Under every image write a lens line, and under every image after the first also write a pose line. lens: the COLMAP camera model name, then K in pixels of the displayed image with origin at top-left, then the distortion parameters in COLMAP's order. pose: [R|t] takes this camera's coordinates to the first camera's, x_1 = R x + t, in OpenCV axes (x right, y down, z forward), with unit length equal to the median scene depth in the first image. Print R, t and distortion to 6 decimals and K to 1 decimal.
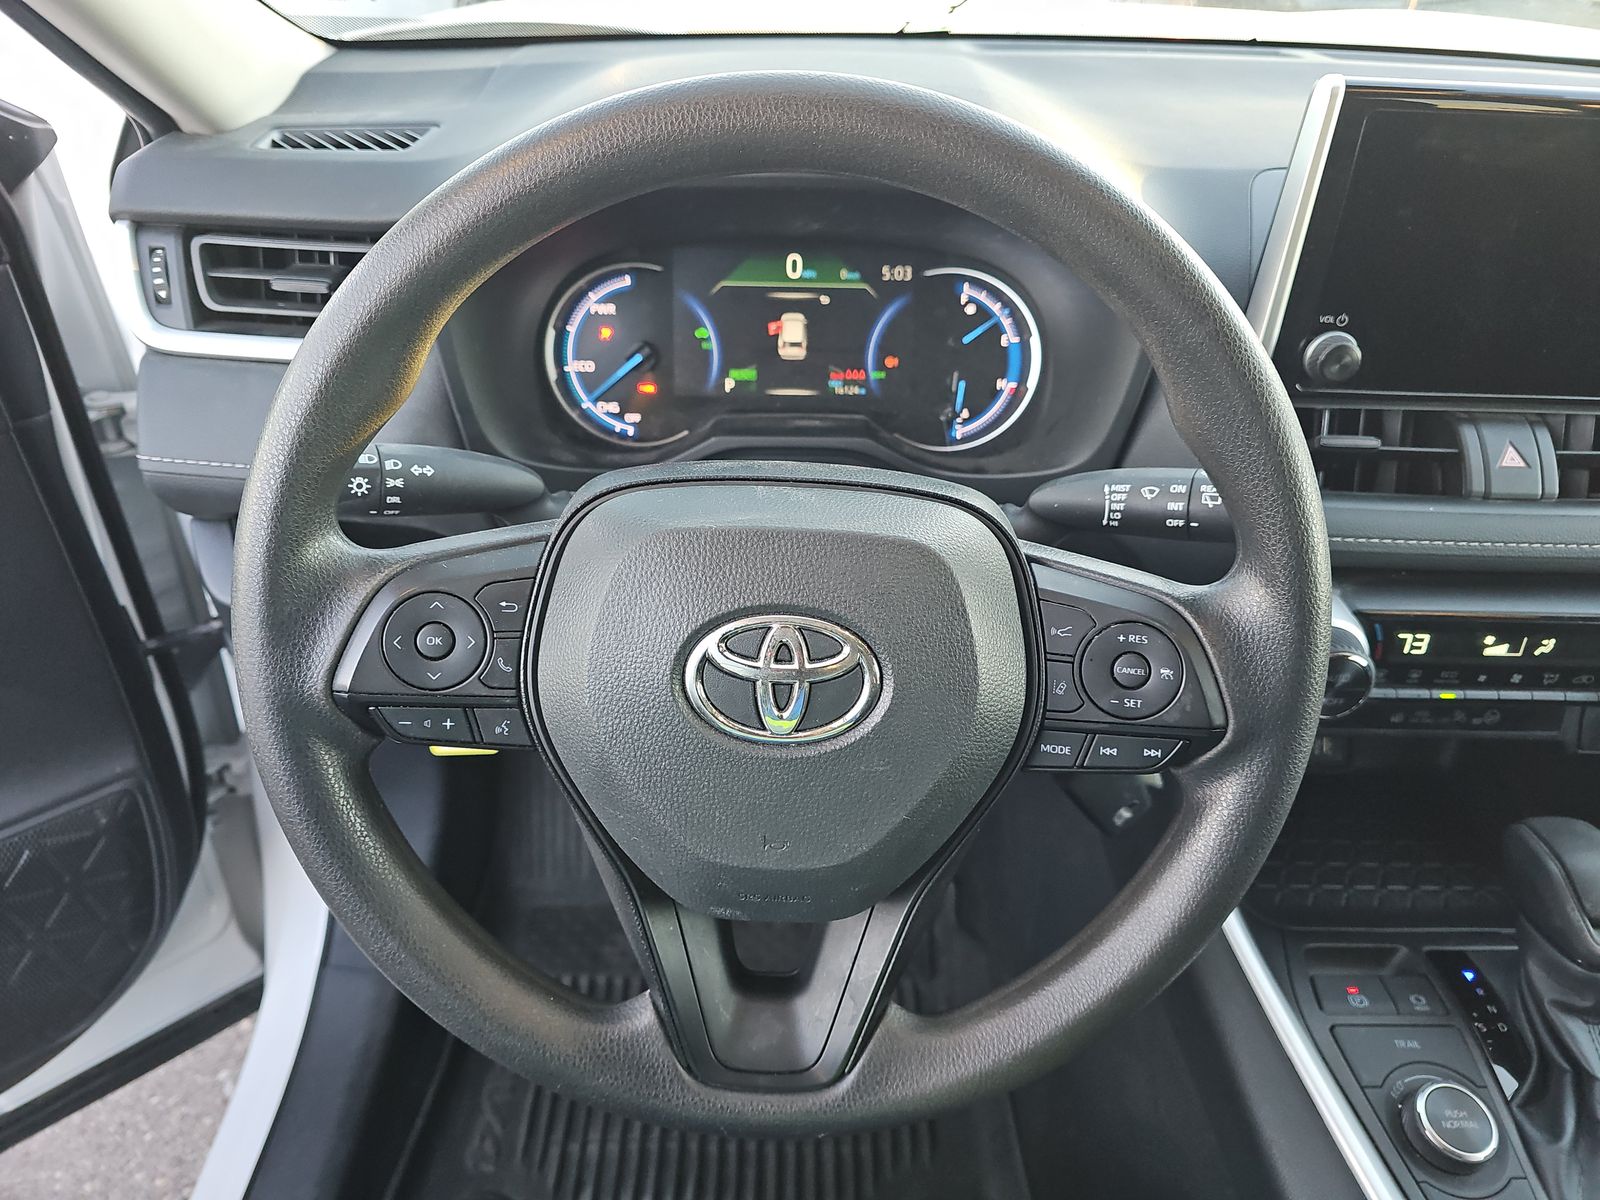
lens RADIAL K [[1084.3, 0, 784.5], [0, 1084.3, 607.6], [0, 0, 1]] dist [0.025045, -0.029710]
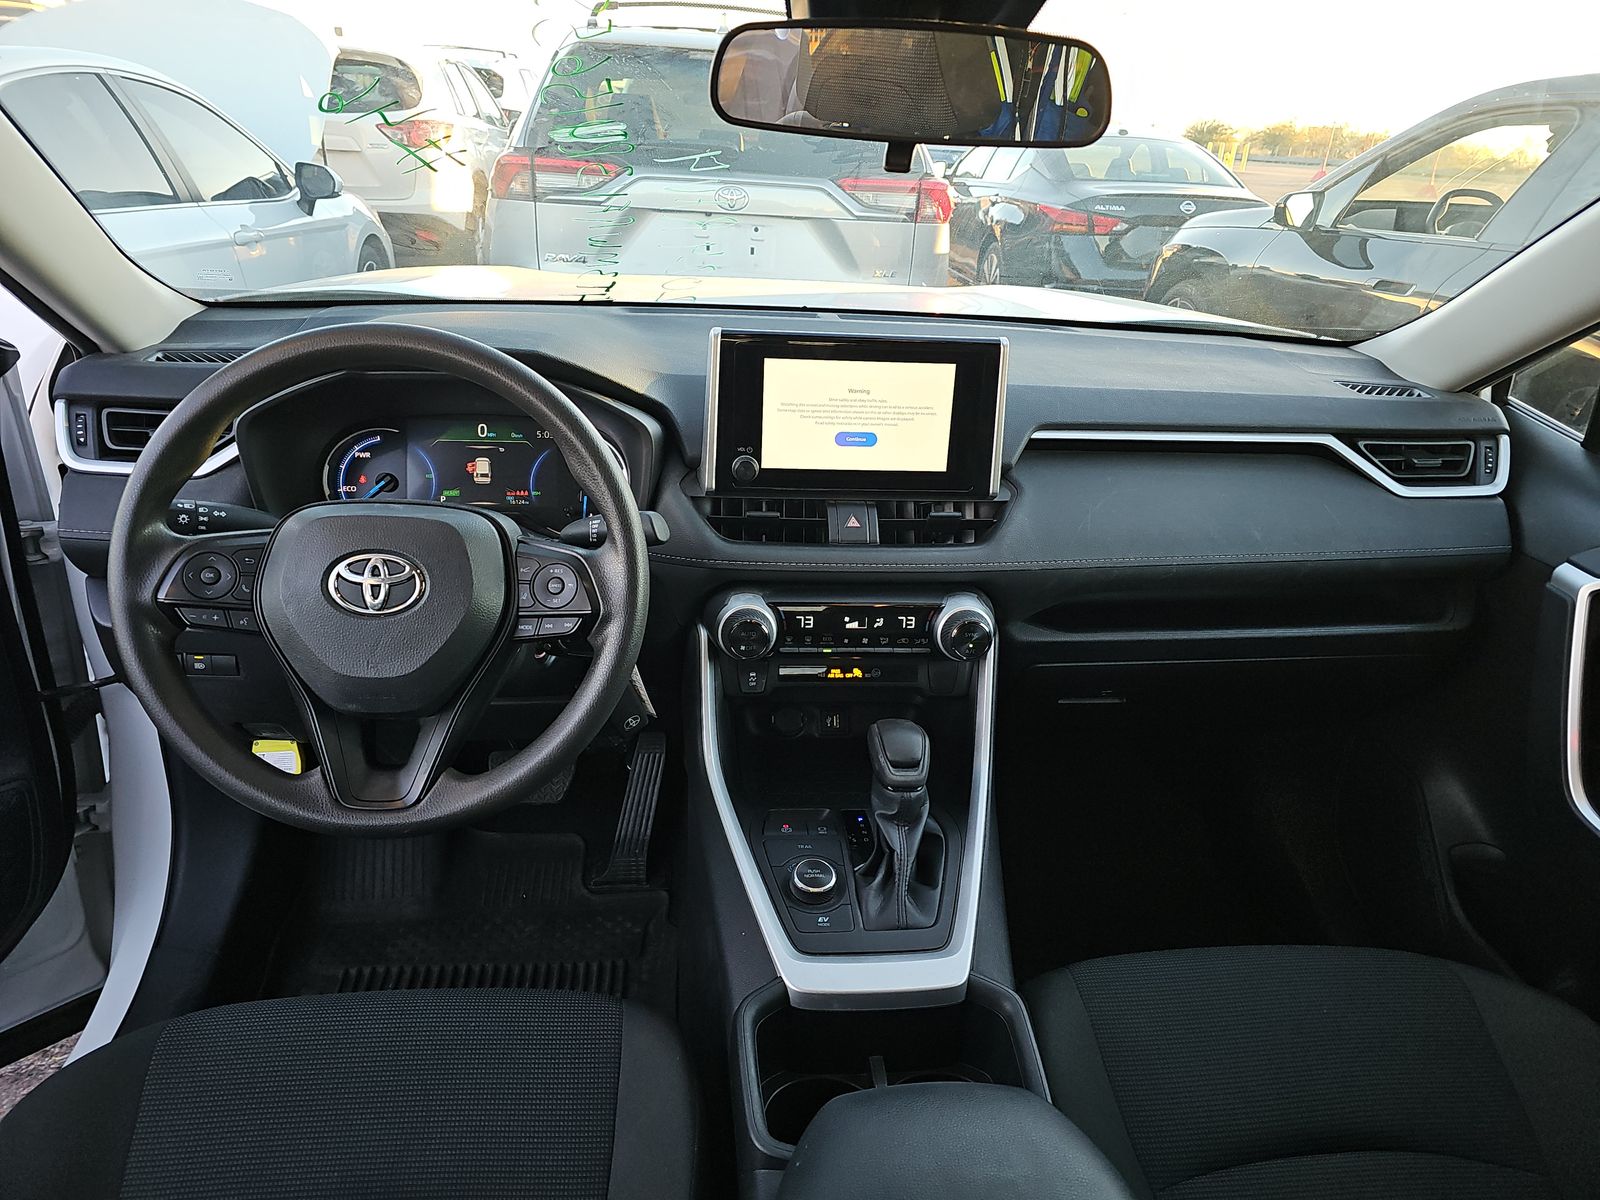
lens RADIAL K [[1084.3, 0, 813.1], [0, 1084.3, 611.7], [0, 0, 1]] dist [0.025045, -0.029710]
pose [[0.994861, -0.017472, 0.099735, 0.362378], [0.036761, 0.980115, -0.194996, 0.322038], [-0.094345, 0.197660, 0.975720, -0.662050]]
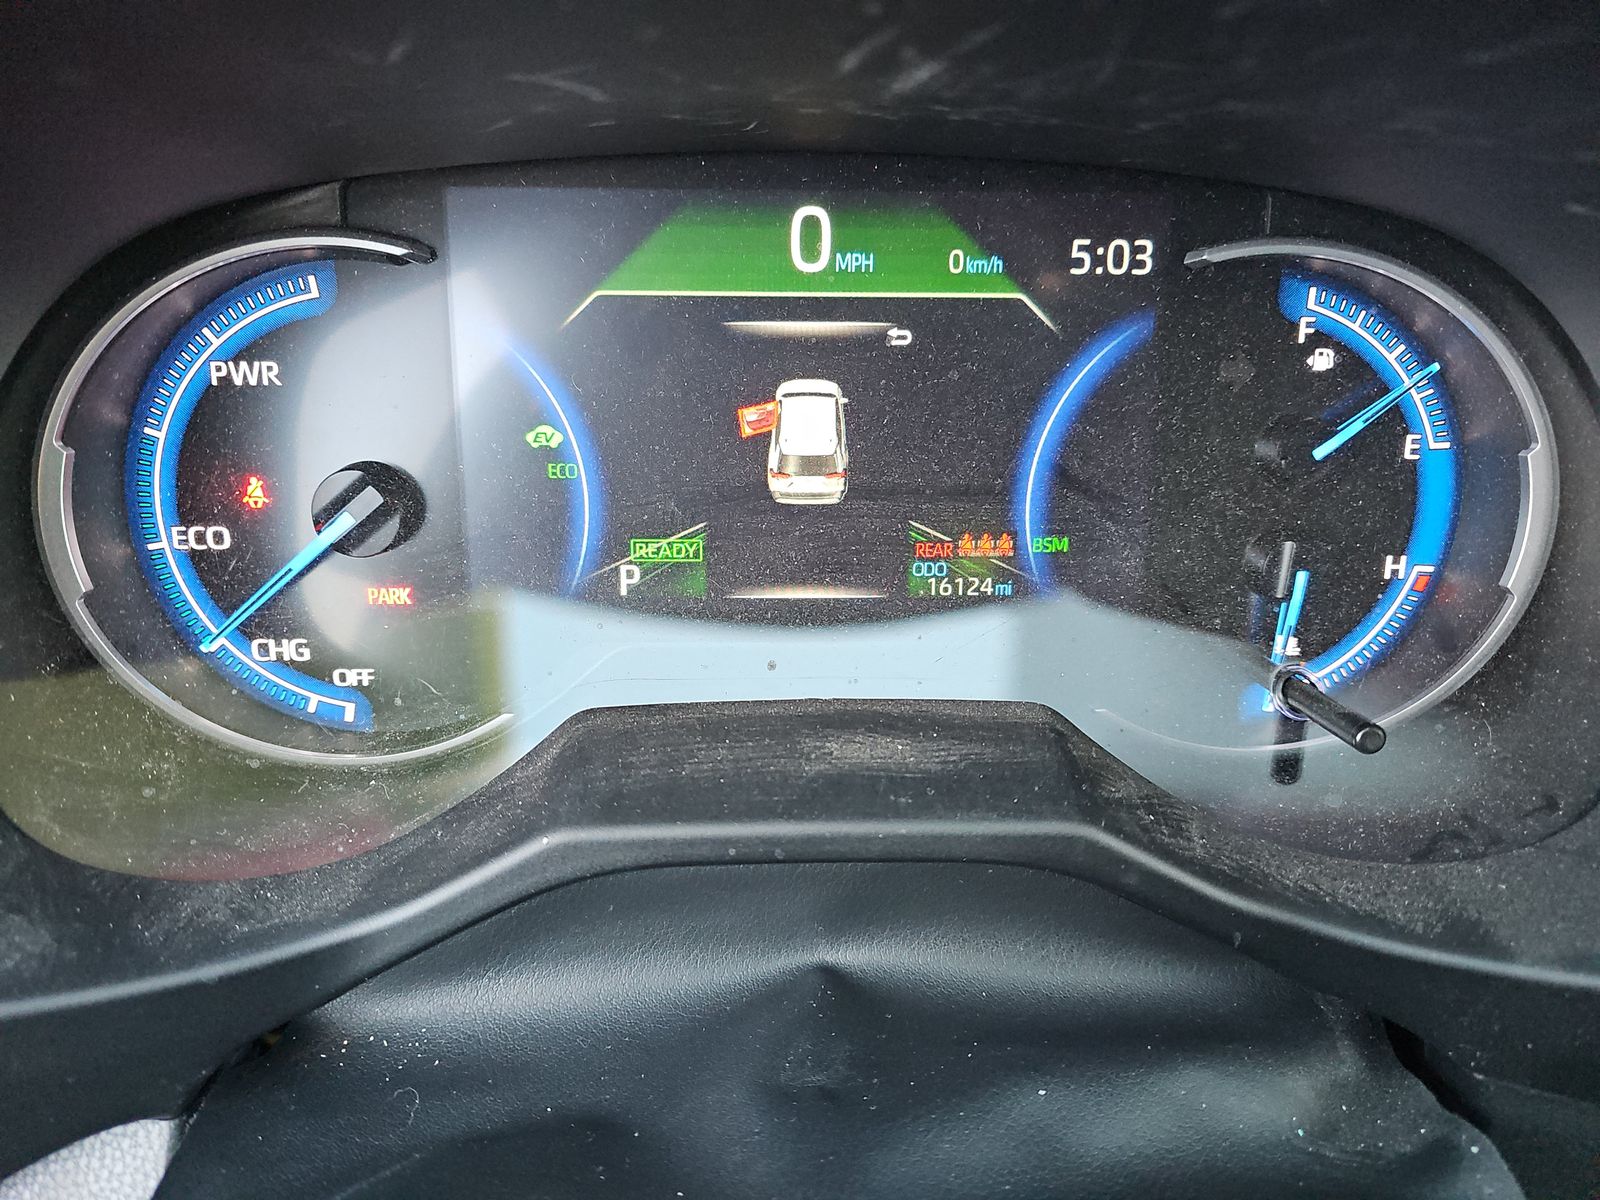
lens RADIAL K [[1084.3, 0, 802.2], [0, 1084.3, 592.2], [0, 0, 1]] dist [0.025045, -0.029710]
pose [[0.999961, -0.008746, -0.001008, 0.006040], [0.008757, 0.999894, 0.011601, -0.219431], [0.000907, -0.011609, 0.999932, 0.694864]]
